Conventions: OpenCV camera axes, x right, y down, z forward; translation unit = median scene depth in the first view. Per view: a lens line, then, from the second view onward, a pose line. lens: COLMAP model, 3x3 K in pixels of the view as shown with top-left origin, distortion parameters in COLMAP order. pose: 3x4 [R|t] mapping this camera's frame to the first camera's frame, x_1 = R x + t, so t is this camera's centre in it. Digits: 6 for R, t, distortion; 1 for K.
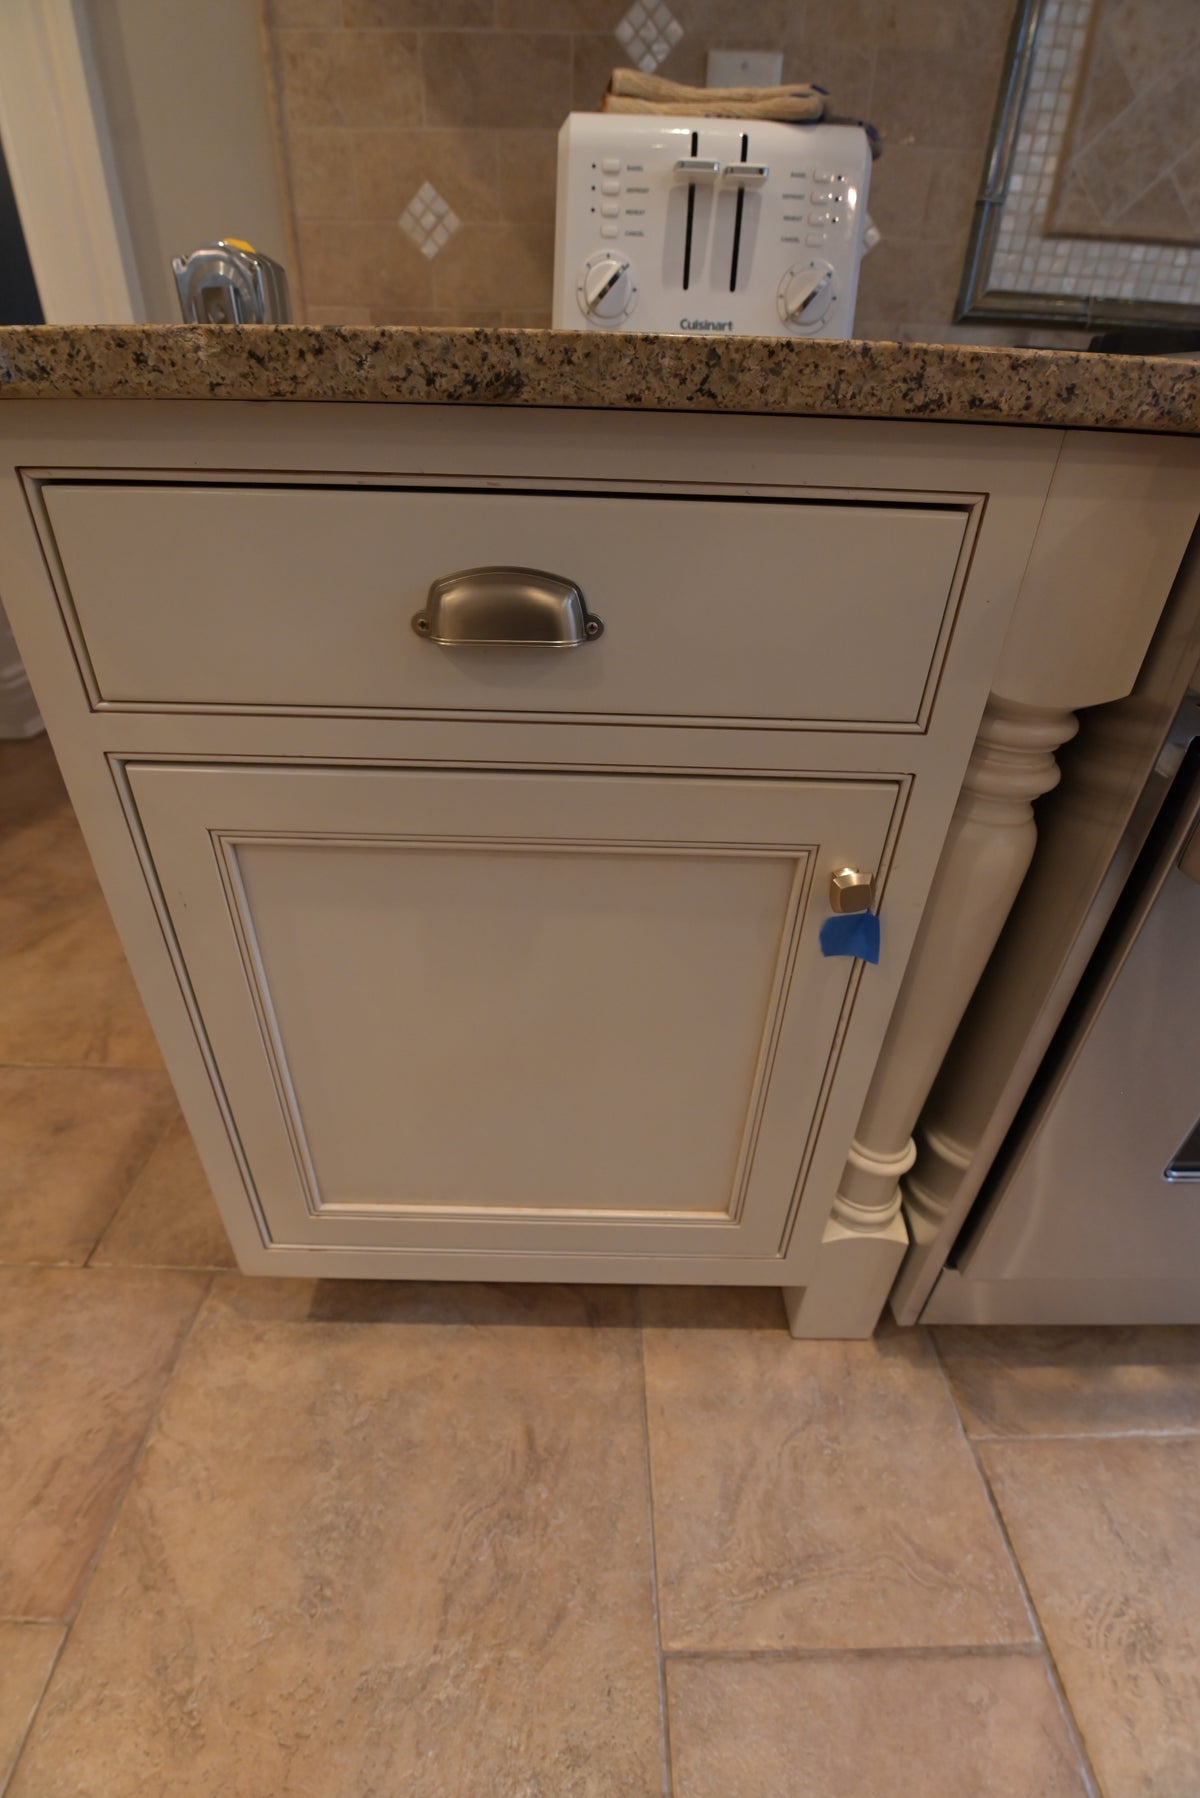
lens RADIAL K [[767.1, 0, 585.4], [0, 767.1, 898.5], [0, 0, 1]] dist [-0.013789, -0.006189]
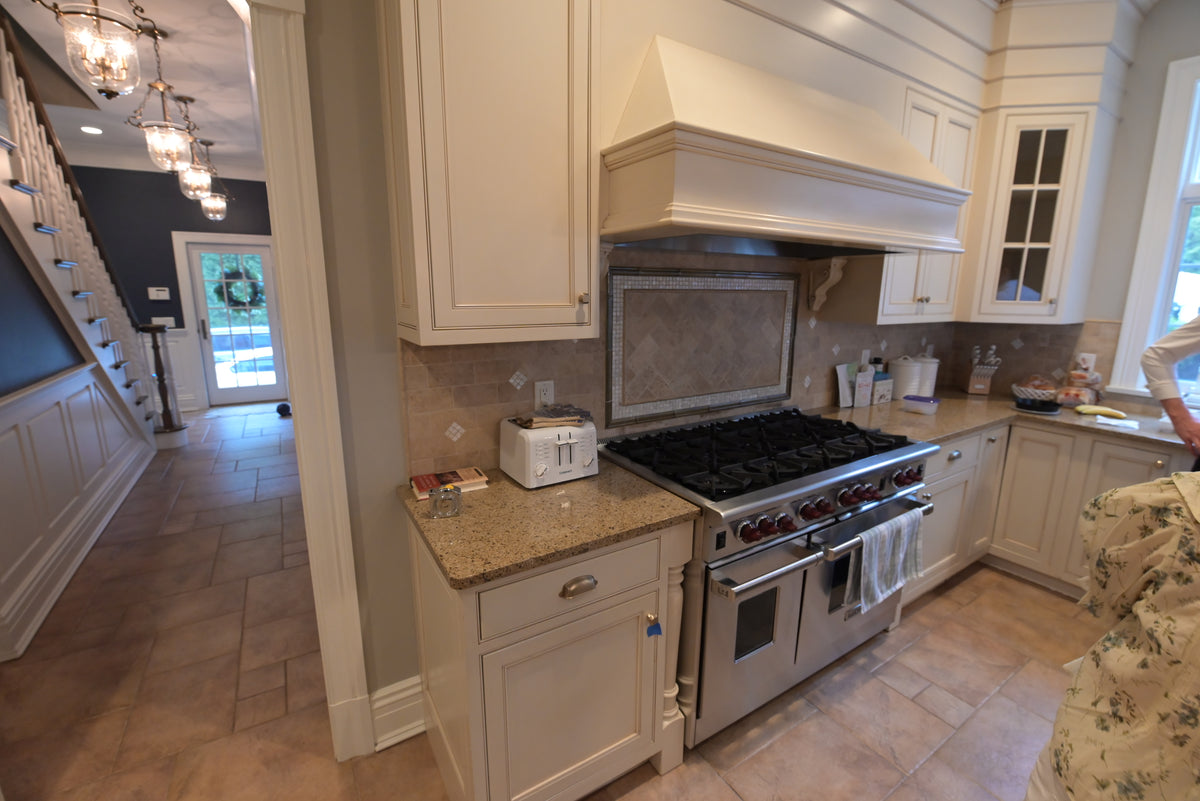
lens RADIAL K [[512.0, 0, 608.3], [0, 512.0, 394.2], [0, 0, 1]] dist [-0.013789, -0.006189]
pose [[0.842664, -0.124162, 0.523928, -0.795349], [0.293197, 0.921946, -0.253082, -0.350548], [-0.451611, 0.366877, 0.813295, -1.085410]]
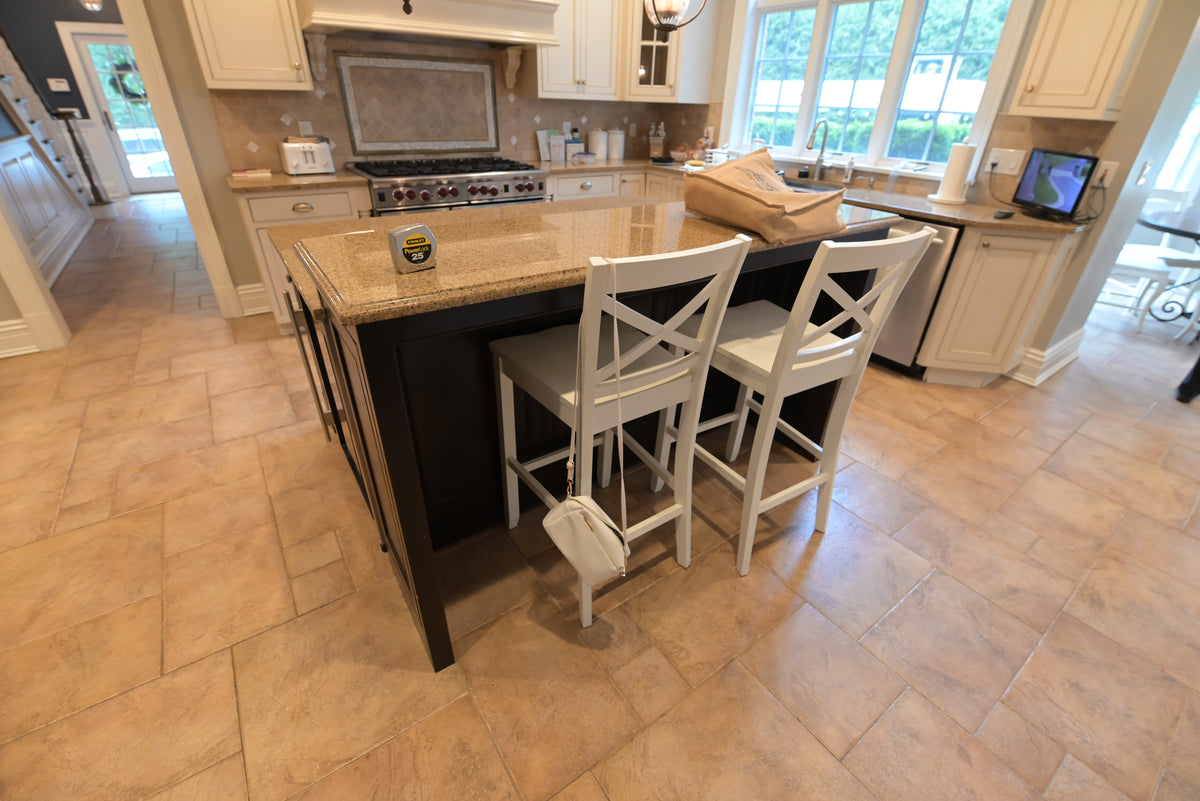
lens RADIAL K [[512.0, 0, 609.4], [0, 512.0, 398.2], [0, 0, 1]] dist [-0.013789, -0.006189]
pose [[0.810833, -0.292870, 0.506731, -0.550343], [0.297985, 0.951755, 0.073264, 1.589663], [-0.503741, 0.091593, 0.858985, -3.803920]]
